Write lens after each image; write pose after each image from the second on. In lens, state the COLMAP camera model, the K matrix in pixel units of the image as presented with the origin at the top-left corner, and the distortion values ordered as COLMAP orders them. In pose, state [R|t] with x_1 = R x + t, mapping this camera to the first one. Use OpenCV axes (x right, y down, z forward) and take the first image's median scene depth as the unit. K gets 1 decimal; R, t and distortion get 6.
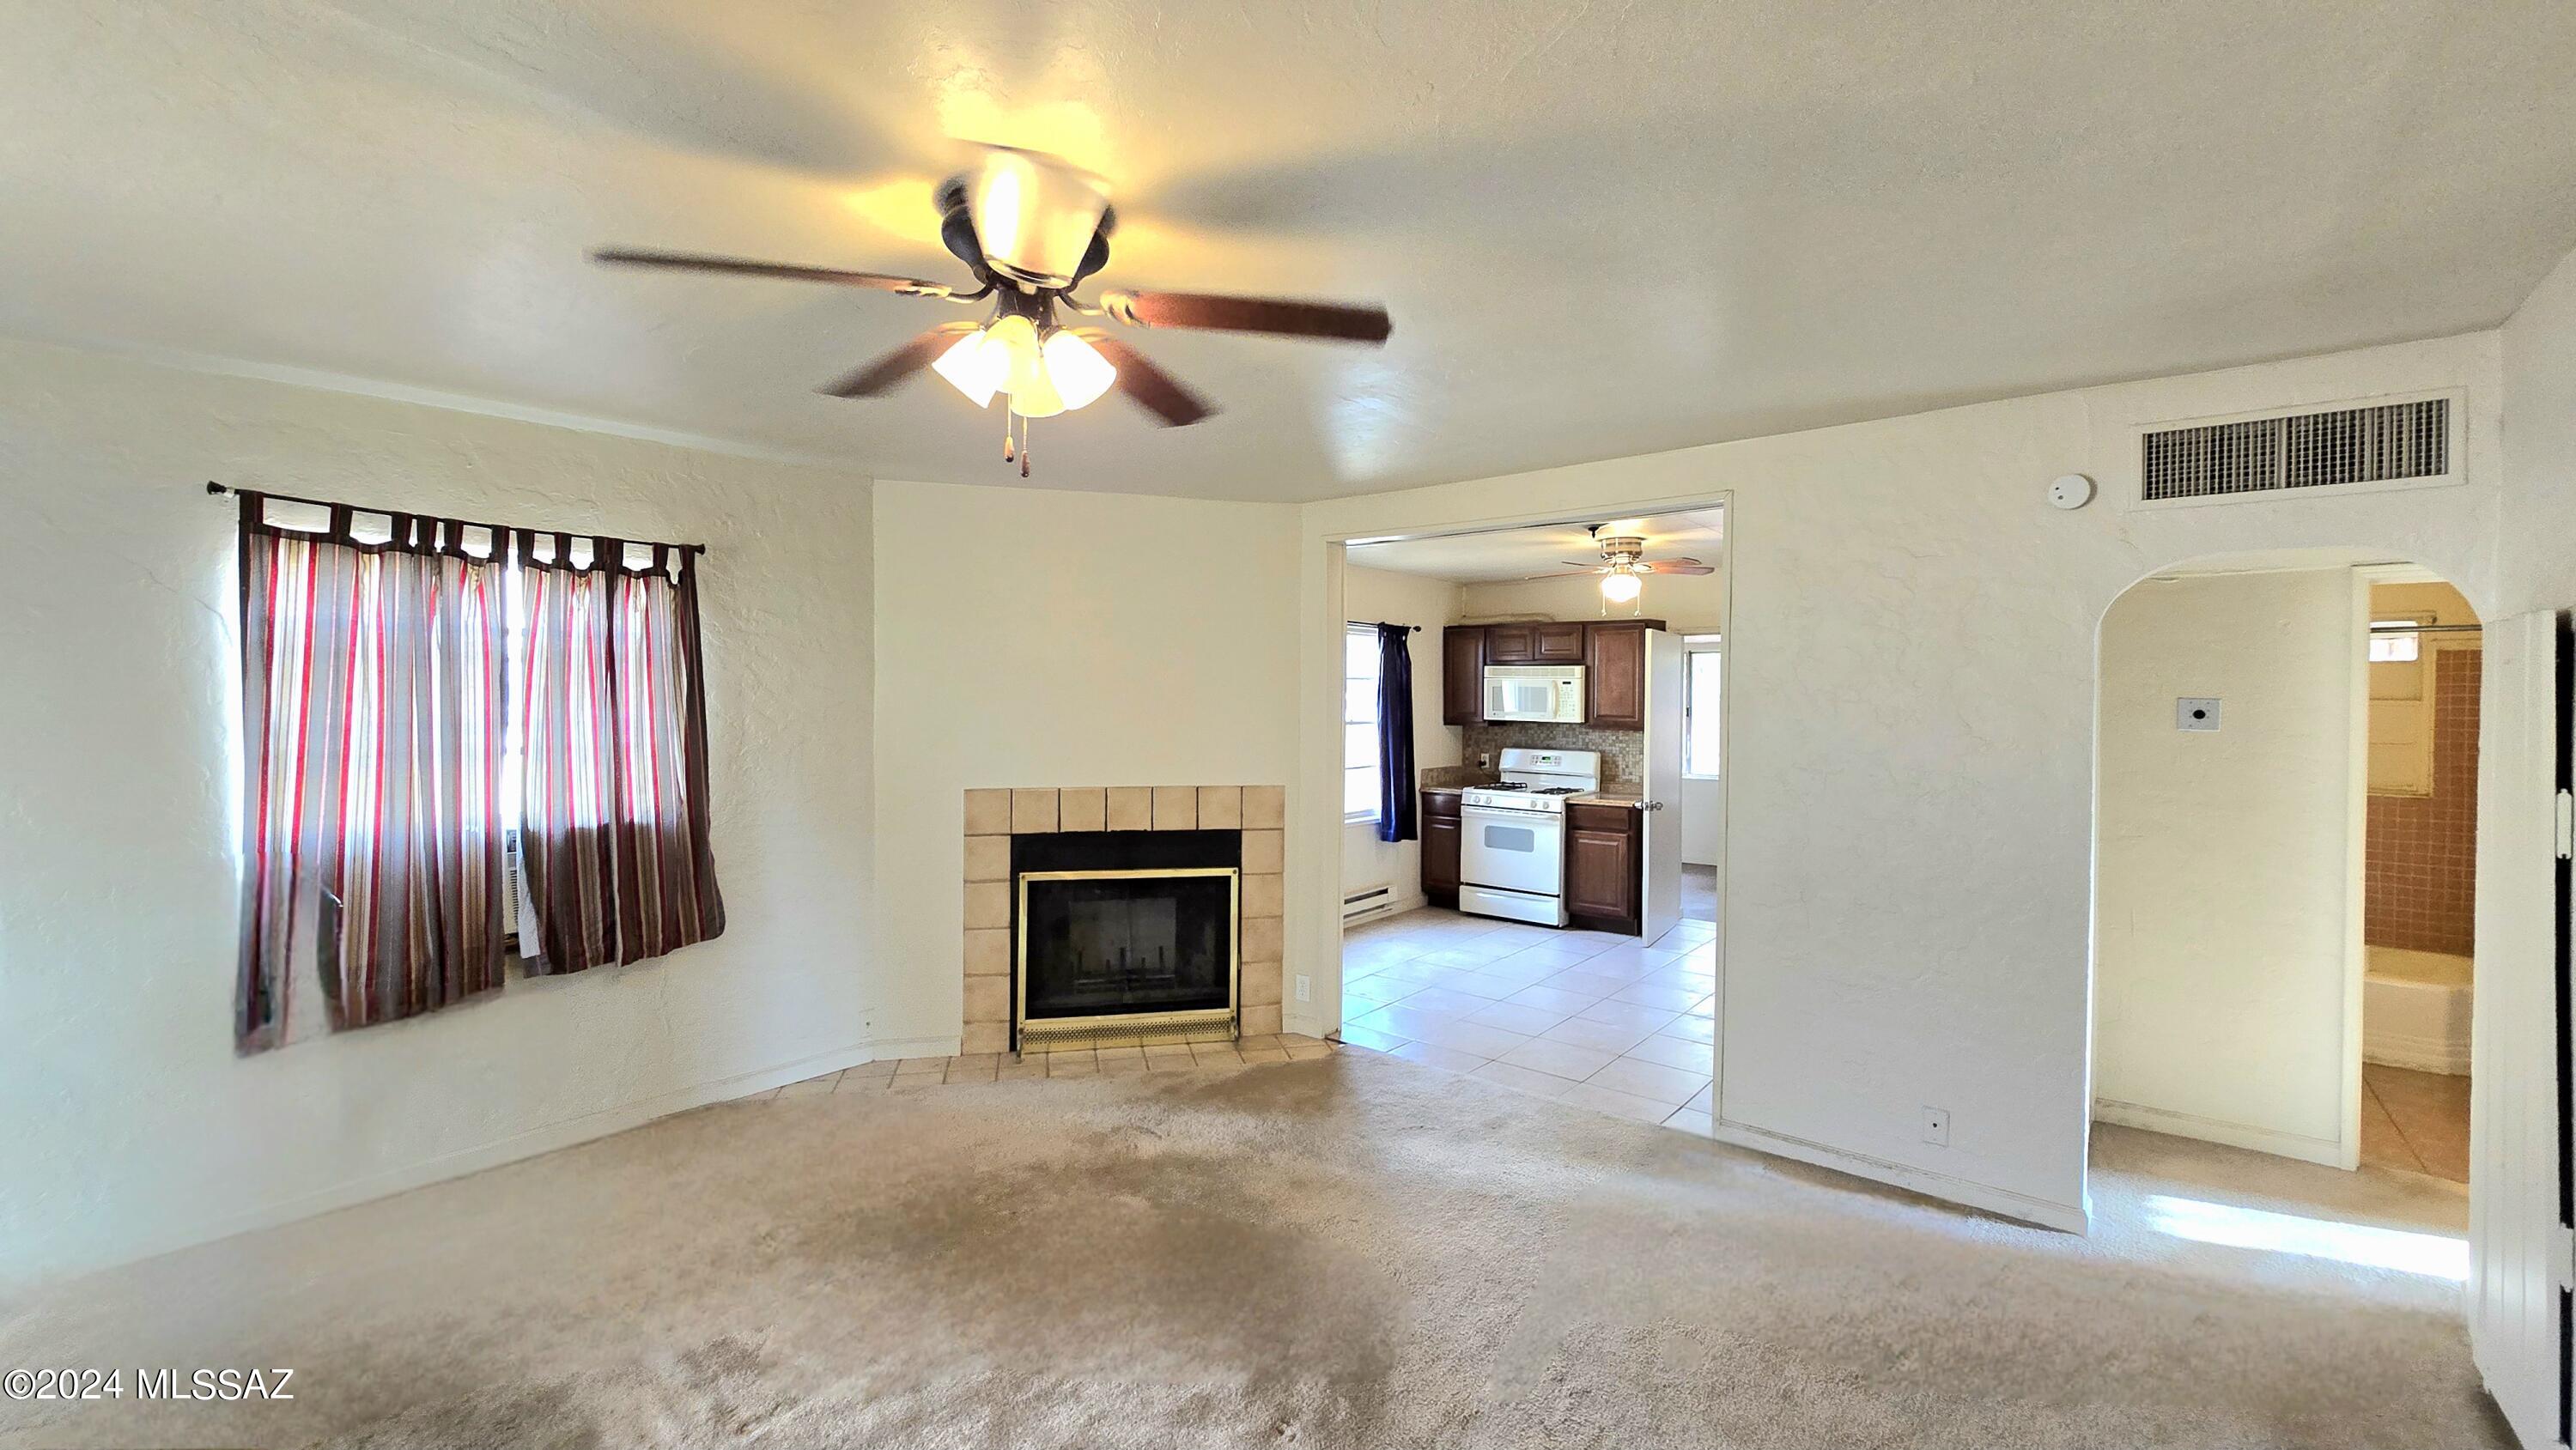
lens RADIAL K [[1029.7, 0, 1300.8], [0, 1029.7, 715.4], [0, 0, 1]] dist [-0.000320, 0.000018]
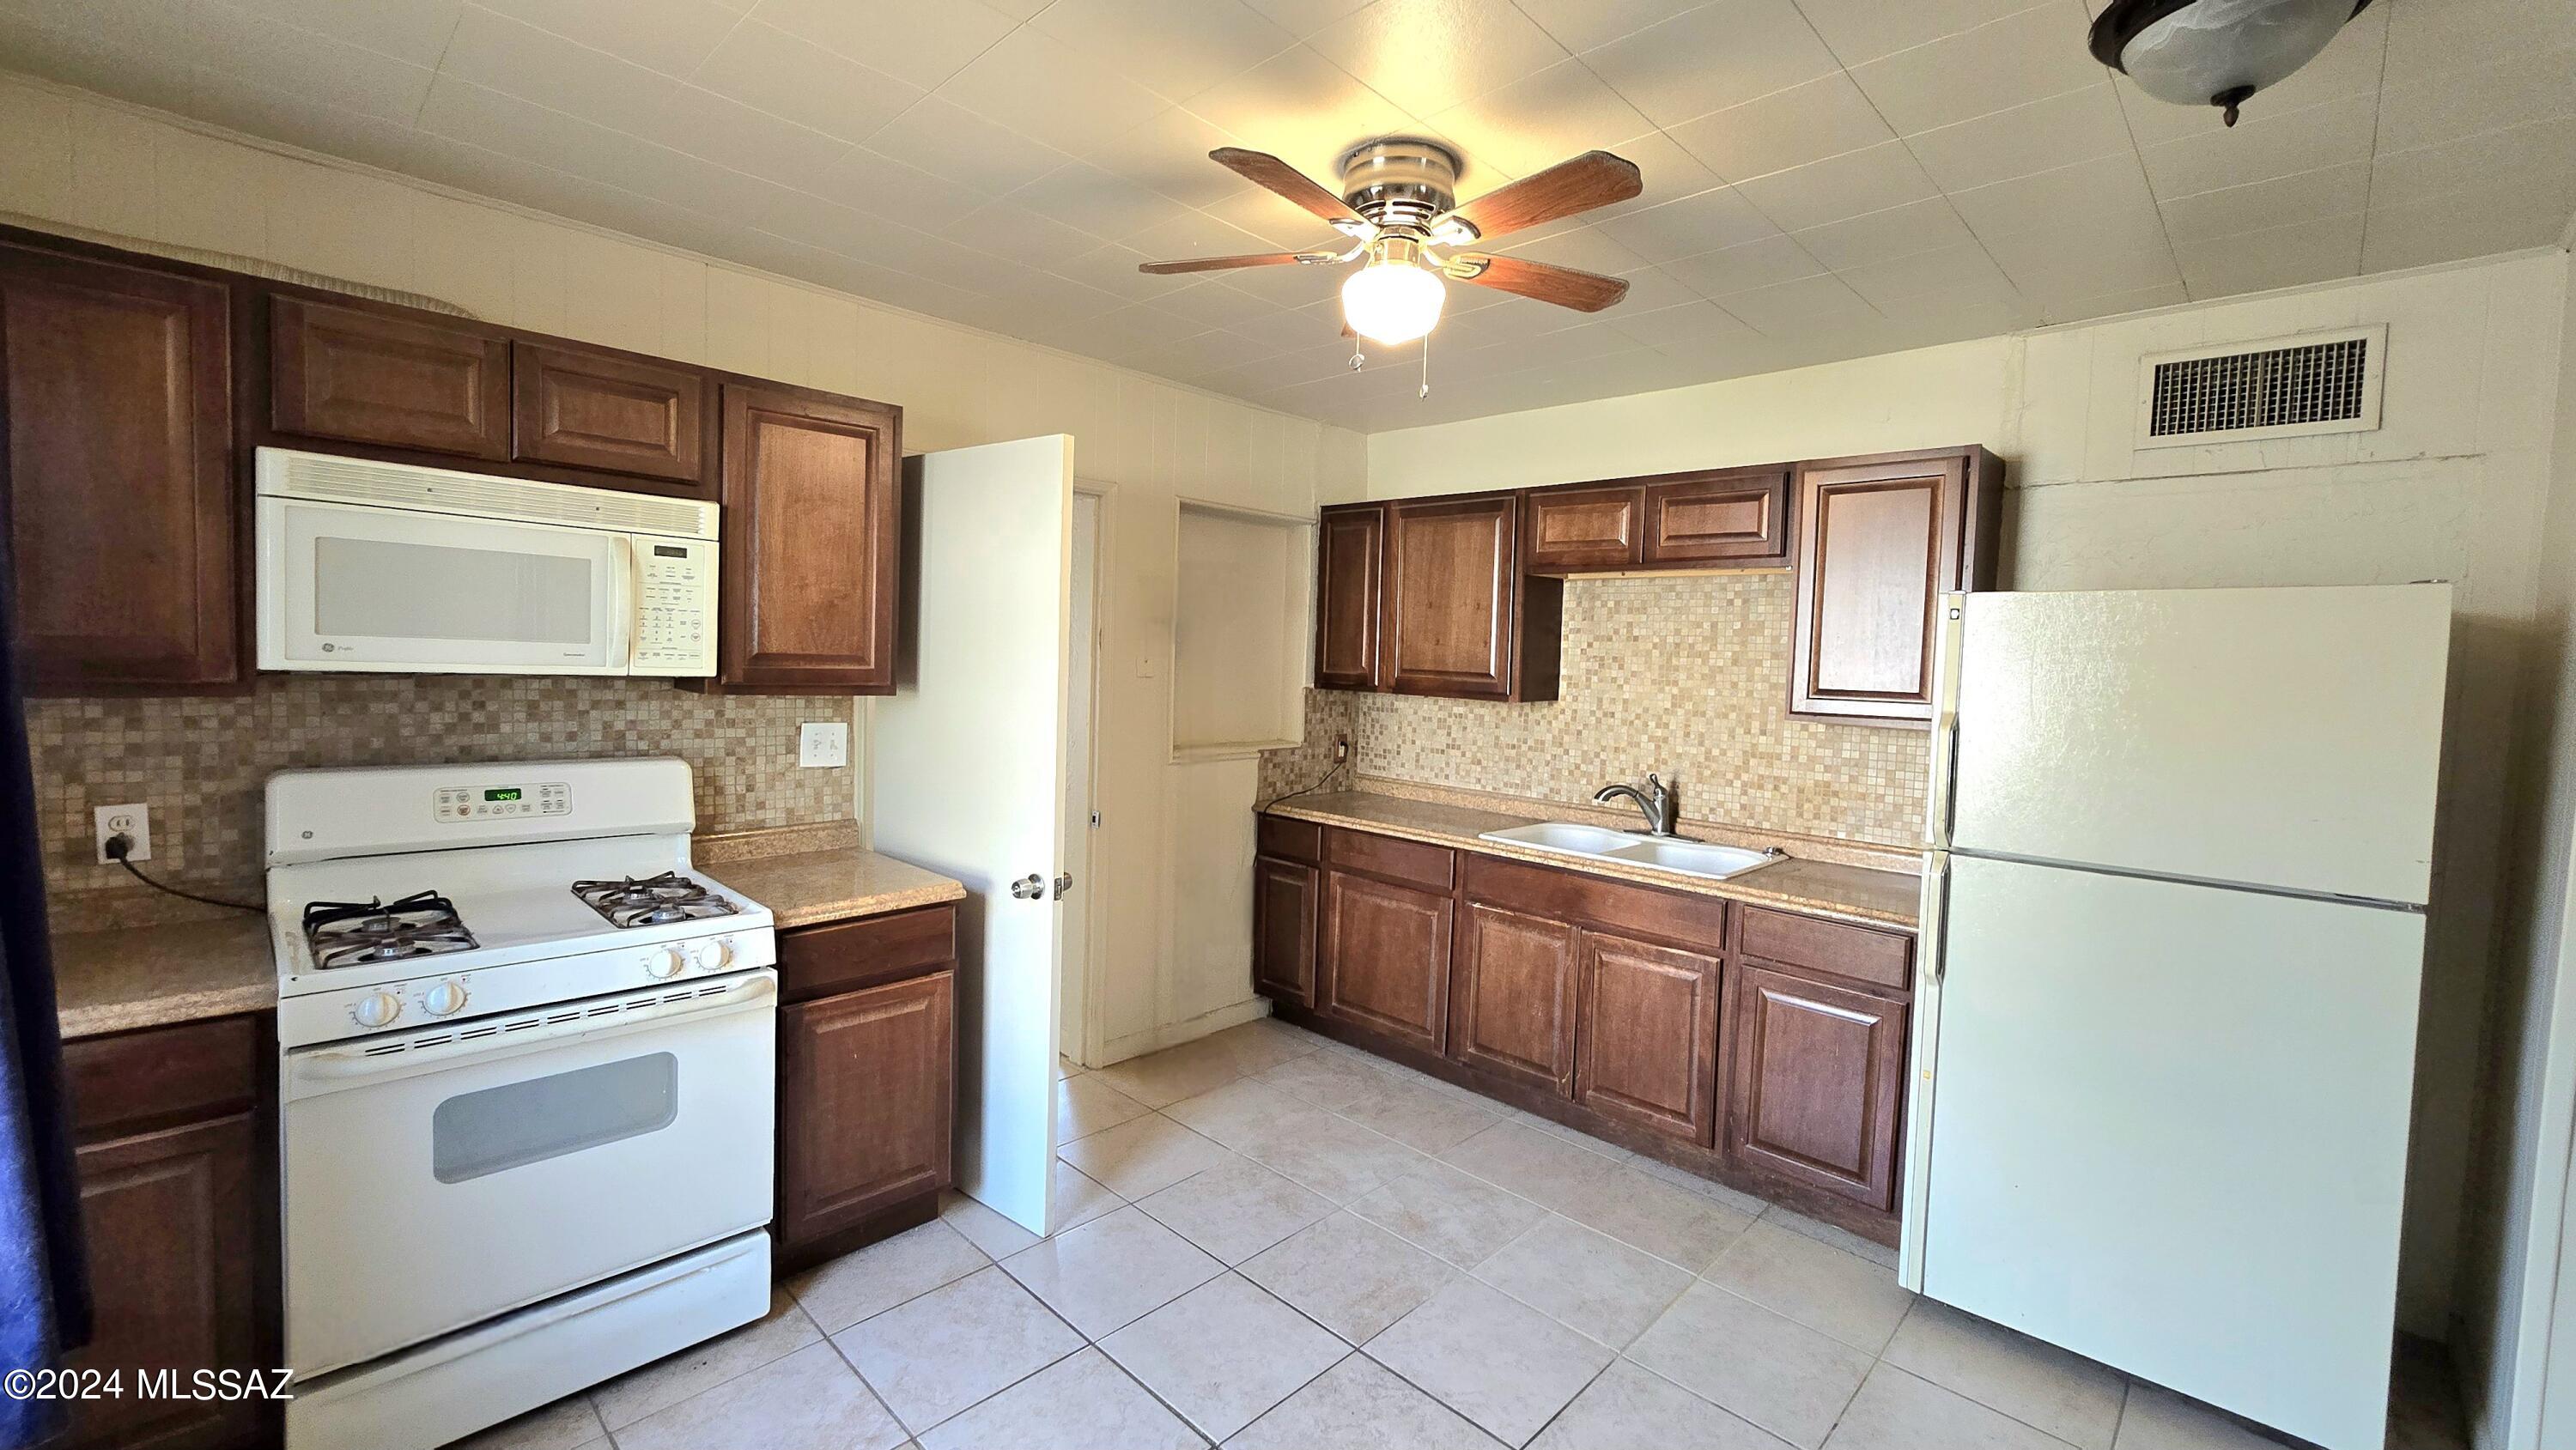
lens RADIAL K [[1049.2, 0, 1320.5], [0, 1049.2, 706.6], [0, 0, 1]] dist [-0.001280, -0.000079]
pose [[0.070222, -0.055392, 0.995992, -0.049693], [-0.014050, 0.998303, 0.056511, -0.004931], [-0.997432, -0.017962, 0.069325, 0.766595]]
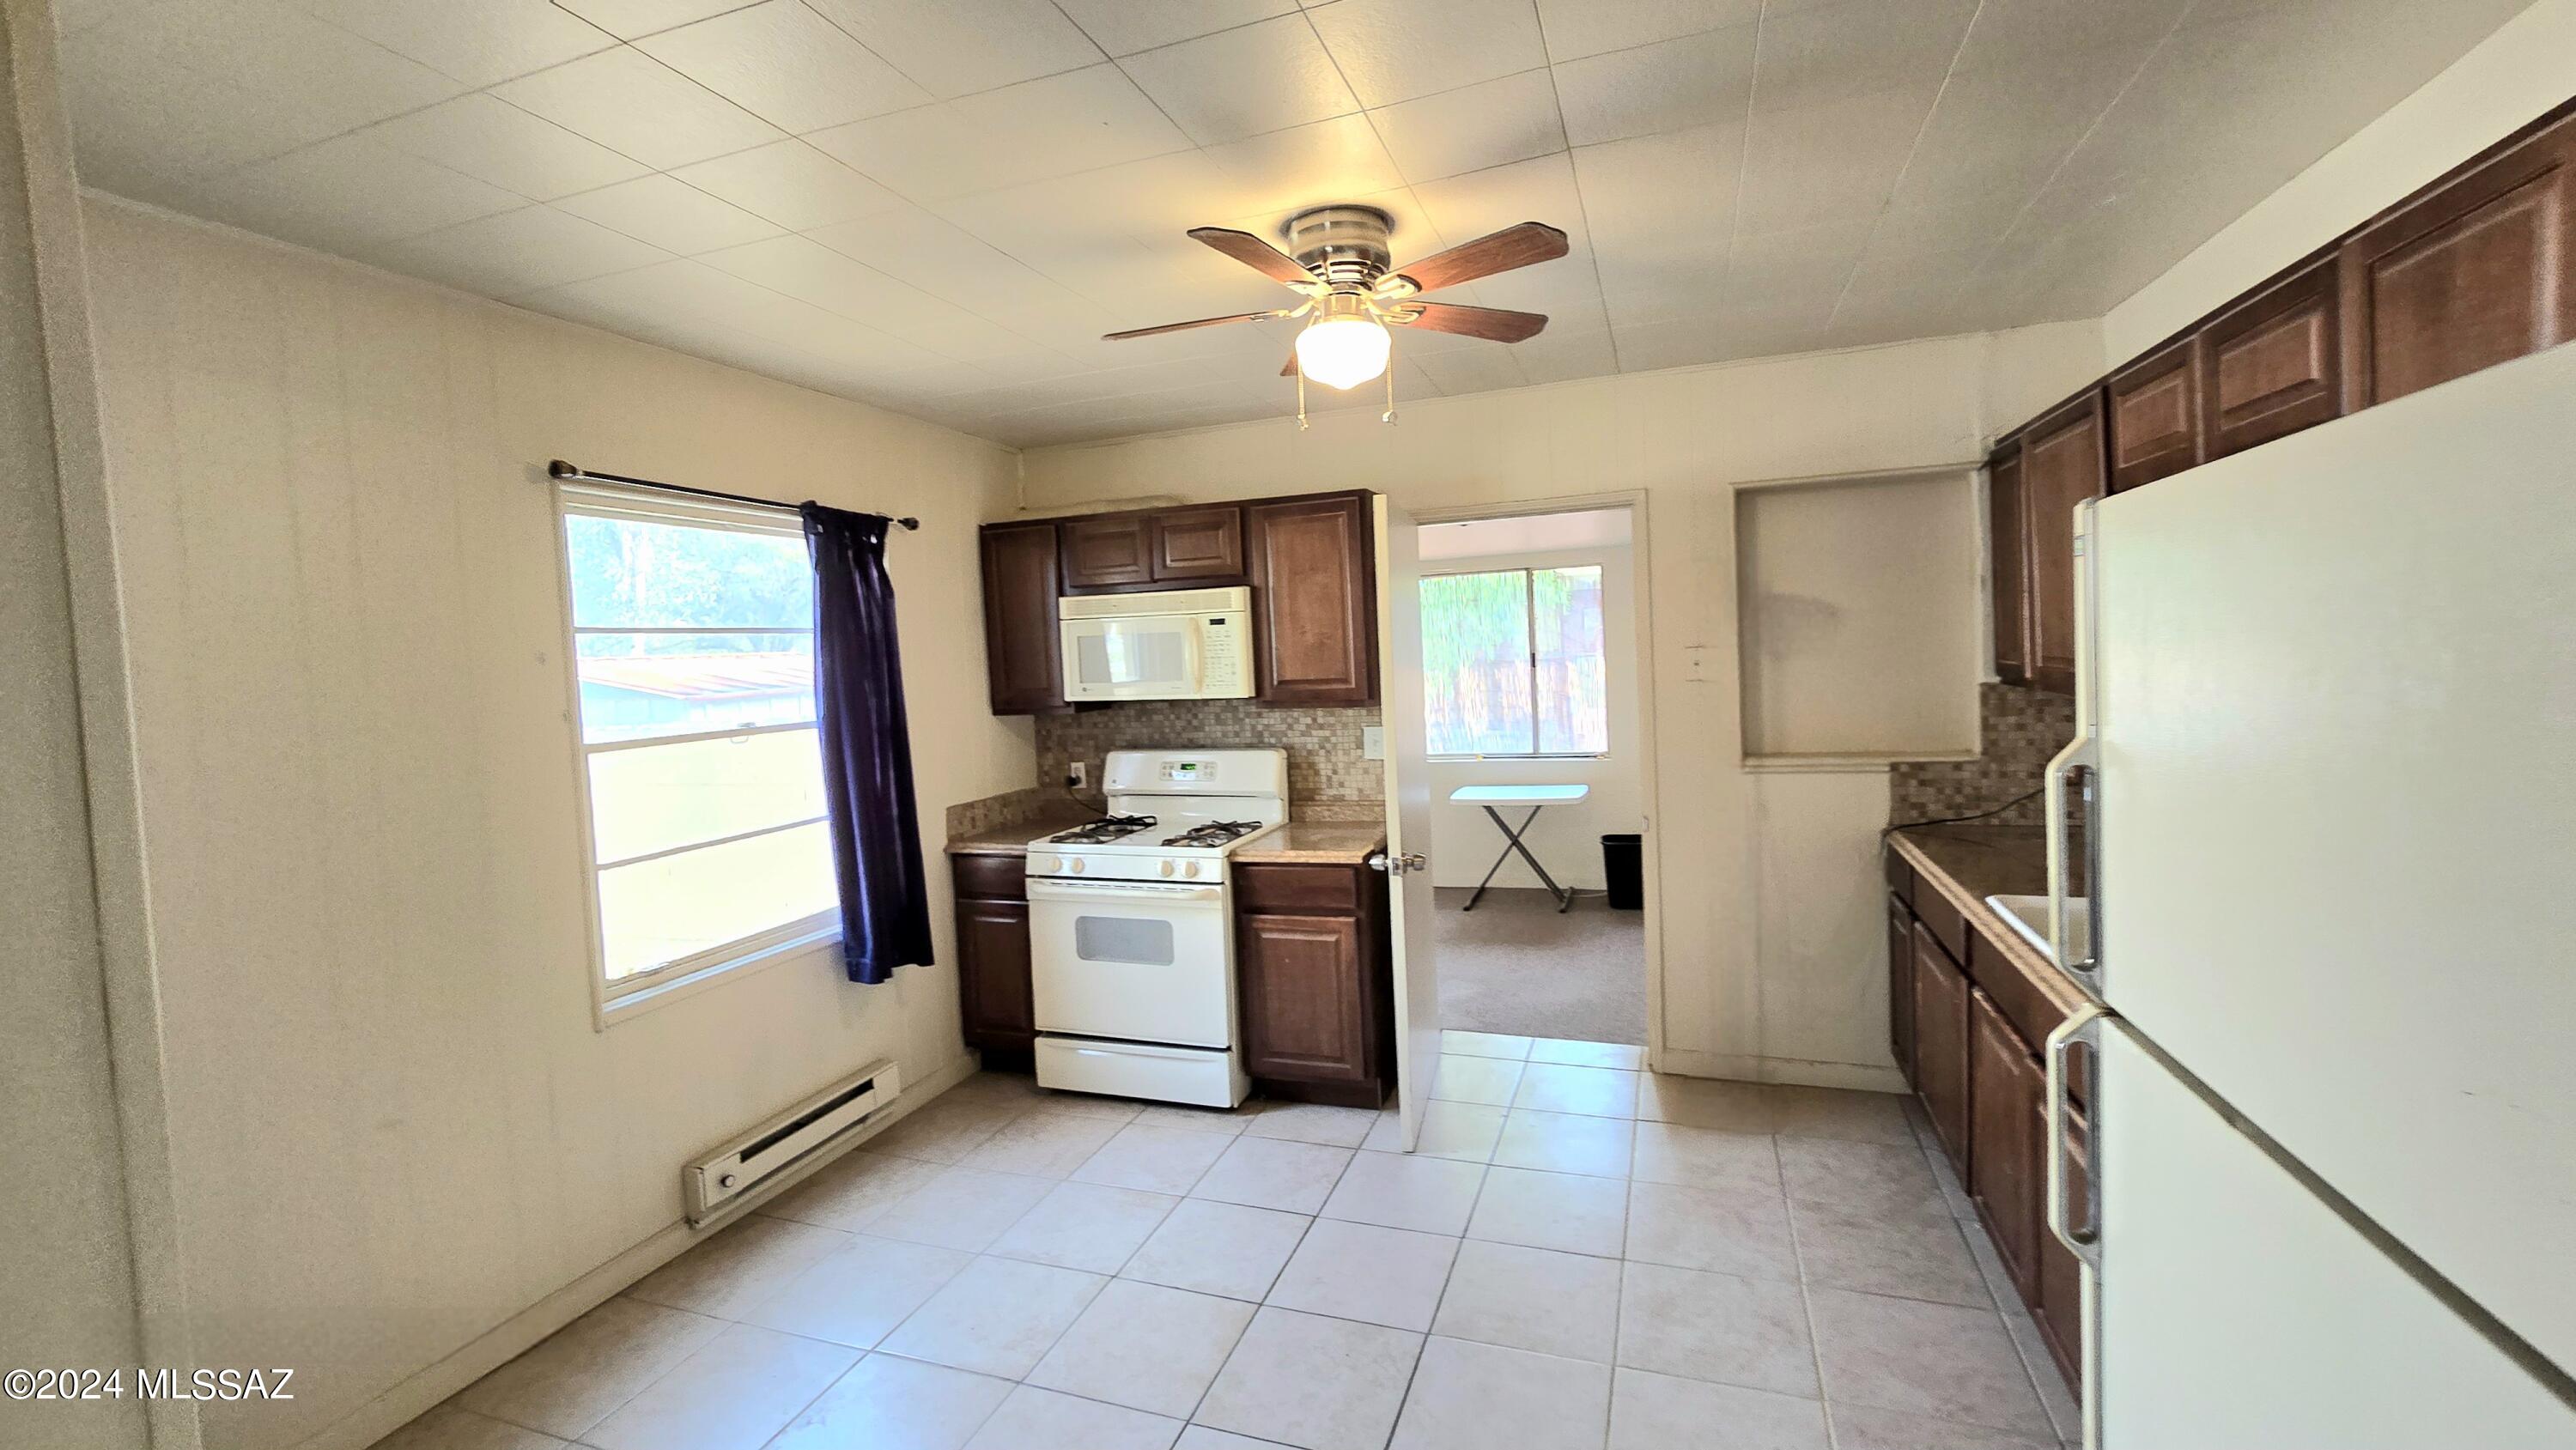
lens RADIAL K [[1049.2, 0, 1320.5], [0, 1049.2, 706.6], [0, 0, 1]] dist [-0.001280, -0.000079]
pose [[0.936564, -0.066397, 0.344151, 0.121827], [0.058265, 0.997724, 0.033930, -0.003981], [-0.345621, -0.011725, 0.938301, 0.484445]]
